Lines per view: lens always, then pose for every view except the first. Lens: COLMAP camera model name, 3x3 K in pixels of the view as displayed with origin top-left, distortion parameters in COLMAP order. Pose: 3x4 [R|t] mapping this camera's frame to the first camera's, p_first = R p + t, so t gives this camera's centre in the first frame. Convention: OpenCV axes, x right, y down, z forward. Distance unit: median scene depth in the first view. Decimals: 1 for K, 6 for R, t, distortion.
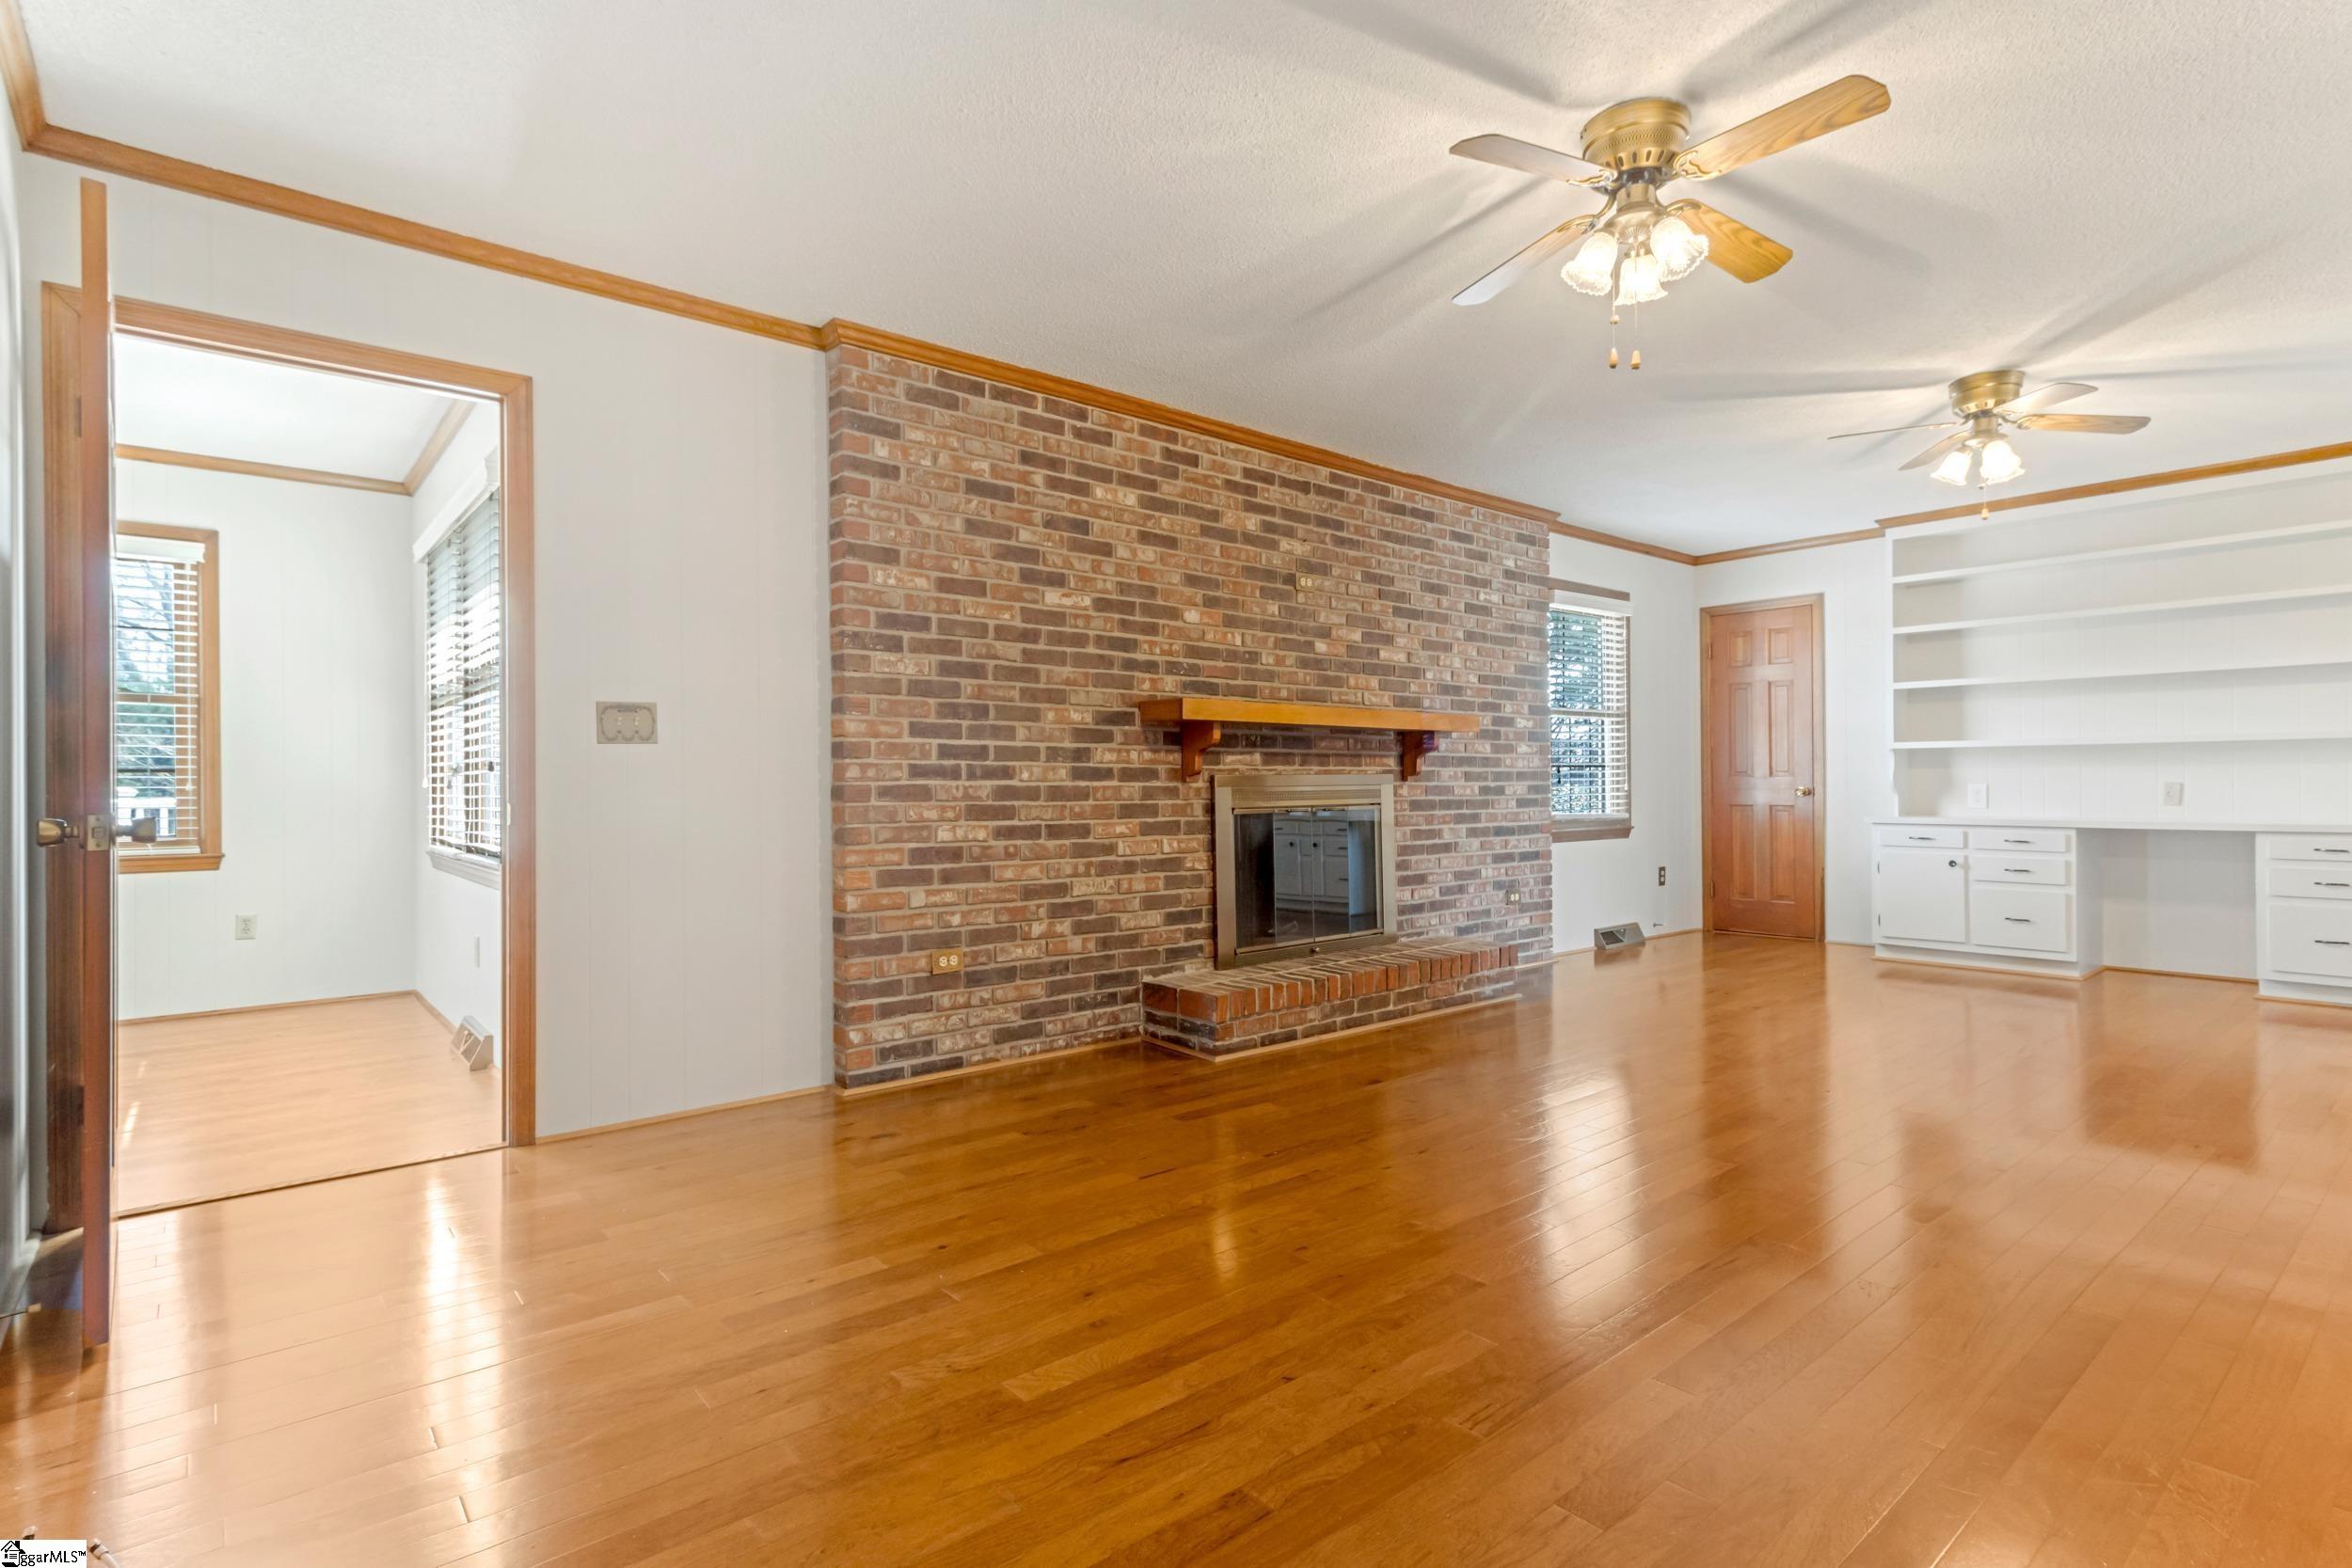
lens RADIAL K [[1161.3, 0, 1193.2], [0, 1161.3, 785.2], [0, 0, 1]] dist [-0.001307, -0.000618]
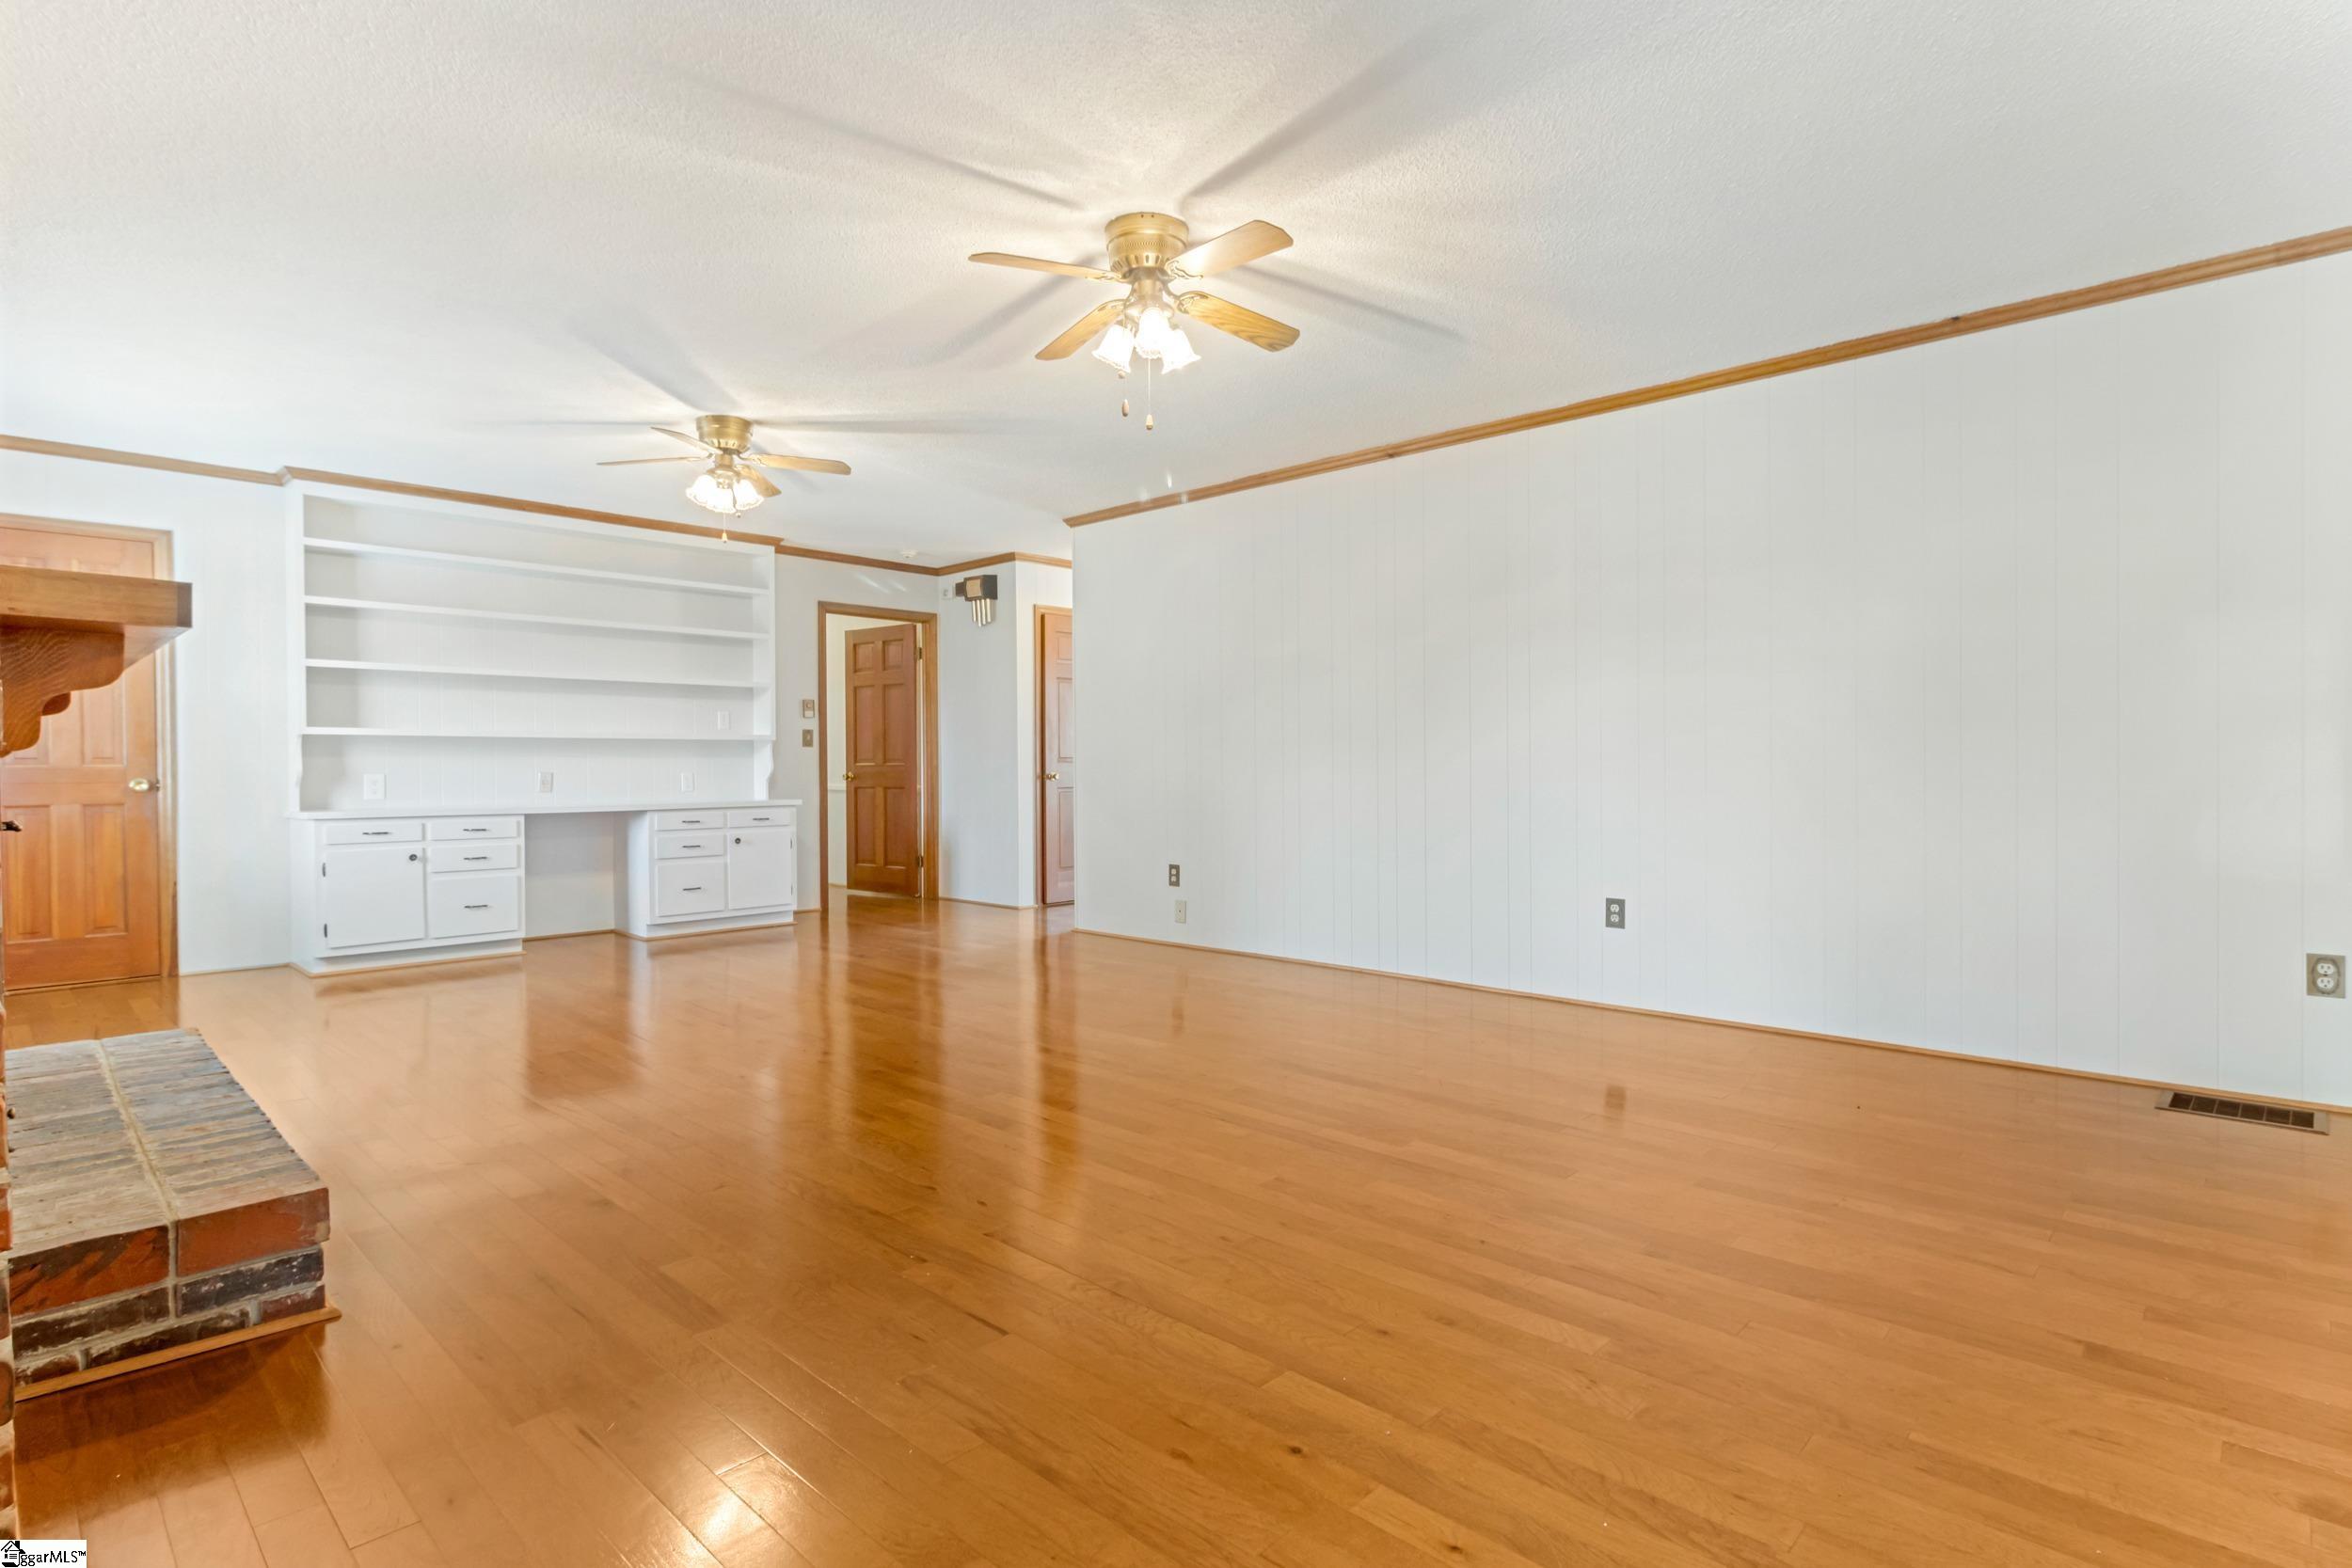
lens RADIAL K [[1161.3, 0, 1188.5], [0, 1161.3, 791.1], [0, 0, 1]] dist [-0.001307, -0.000618]
pose [[-0.111919, -0.015375, 0.993598, -0.378715], [0.005672, 0.999854, 0.016110, 0.001229], [-0.993701, 0.007439, -0.111816, 0.491239]]
